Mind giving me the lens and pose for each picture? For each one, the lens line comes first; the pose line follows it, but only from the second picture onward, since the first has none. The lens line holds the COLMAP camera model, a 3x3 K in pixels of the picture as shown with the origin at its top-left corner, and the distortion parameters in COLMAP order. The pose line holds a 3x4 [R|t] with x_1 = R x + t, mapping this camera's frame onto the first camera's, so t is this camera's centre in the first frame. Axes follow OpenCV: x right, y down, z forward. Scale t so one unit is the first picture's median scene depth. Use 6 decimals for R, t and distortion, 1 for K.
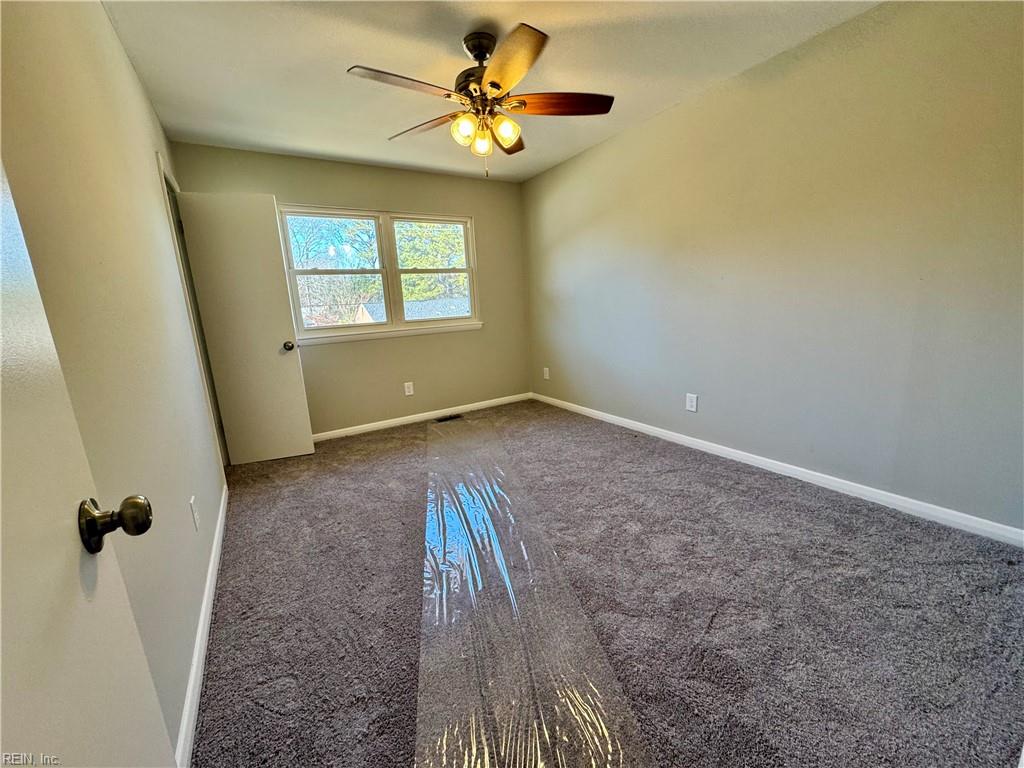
lens RADIAL K [[407.9, 0, 512.0], [0, 407.9, 384.0], [0, 0, 1]] dist [-0.000516, -0.000234]
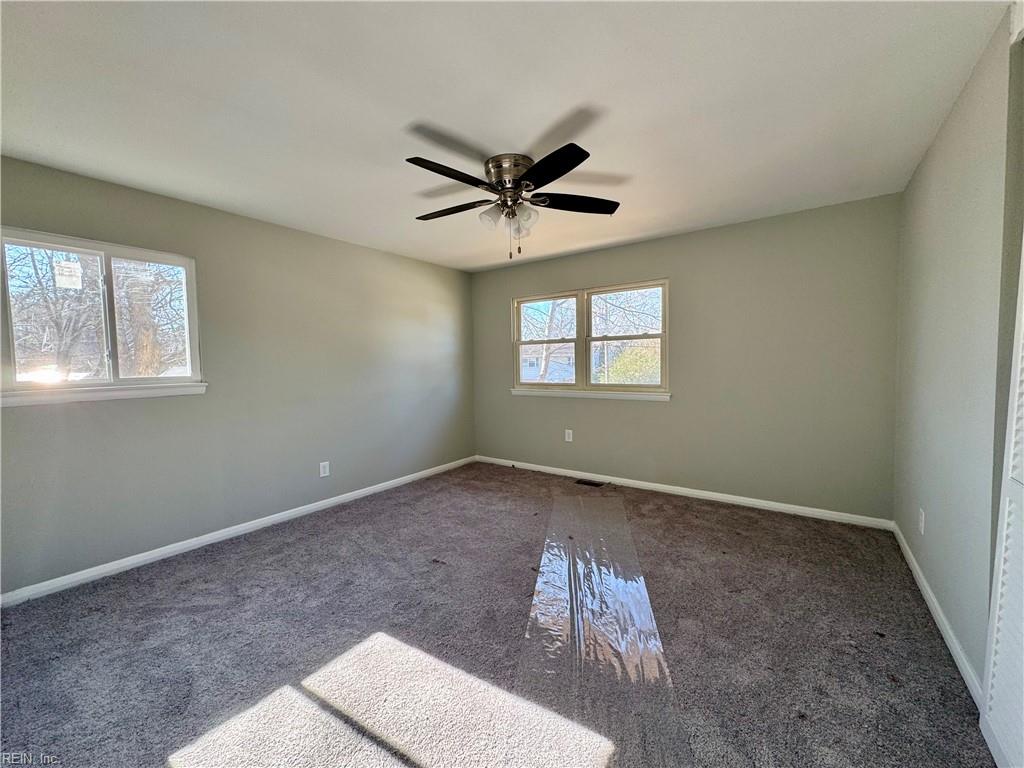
lens RADIAL K [[407.9, 0, 512.0], [0, 407.9, 384.0], [0, 0, 1]] dist [-0.000516, -0.000234]
pose [[0.365464, 0.080636, -0.927326, 0.679231], [-0.200163, 0.979742, 0.006309, -0.121479], [0.909049, 0.183311, 0.374201, 0.412890]]
